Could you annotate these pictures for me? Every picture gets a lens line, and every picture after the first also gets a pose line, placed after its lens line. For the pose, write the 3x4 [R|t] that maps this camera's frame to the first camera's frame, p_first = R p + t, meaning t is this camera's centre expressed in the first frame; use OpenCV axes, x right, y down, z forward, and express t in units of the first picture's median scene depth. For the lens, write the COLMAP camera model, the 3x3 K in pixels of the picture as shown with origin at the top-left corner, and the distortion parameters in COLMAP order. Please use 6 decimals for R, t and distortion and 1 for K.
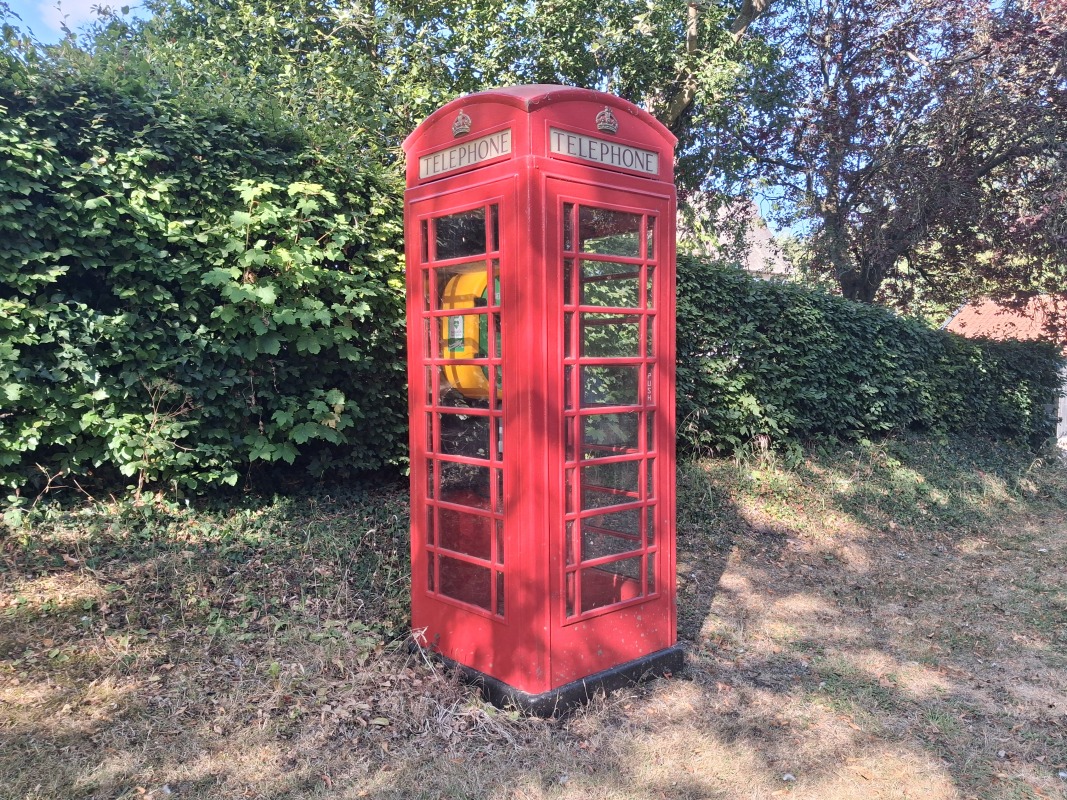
lens RADIAL K [[832.7, 0, 537.7], [0, 832.7, 400.6], [0, 0, 1]] dist [0.046680, 0.002124]
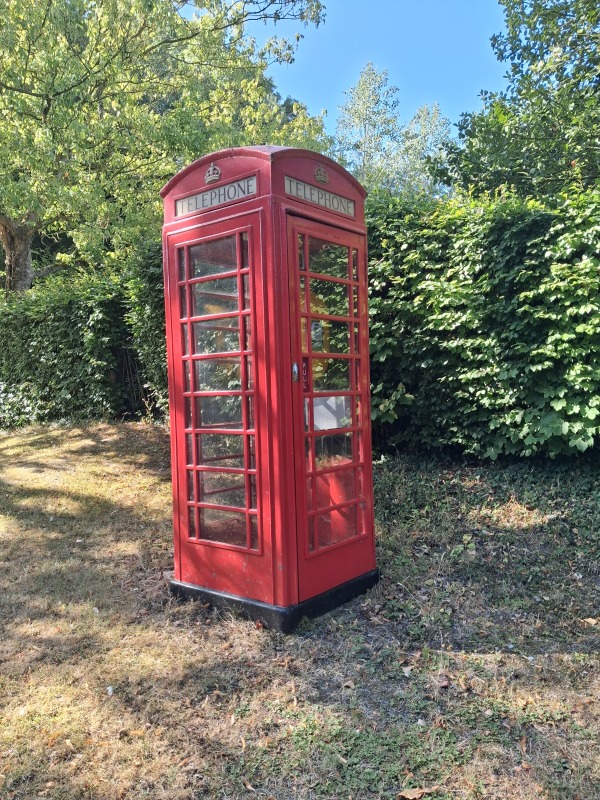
lens RADIAL K [[624.3, 0, 287.5], [0, 624.3, 407.2], [0, 0, 1]] dist [0.046680, 0.002124]
pose [[0.145362, 0.030806, -0.988899, 1.108980], [-0.017043, 0.999445, 0.028629, 0.004450], [0.989232, 0.012692, 0.145806, 0.989975]]
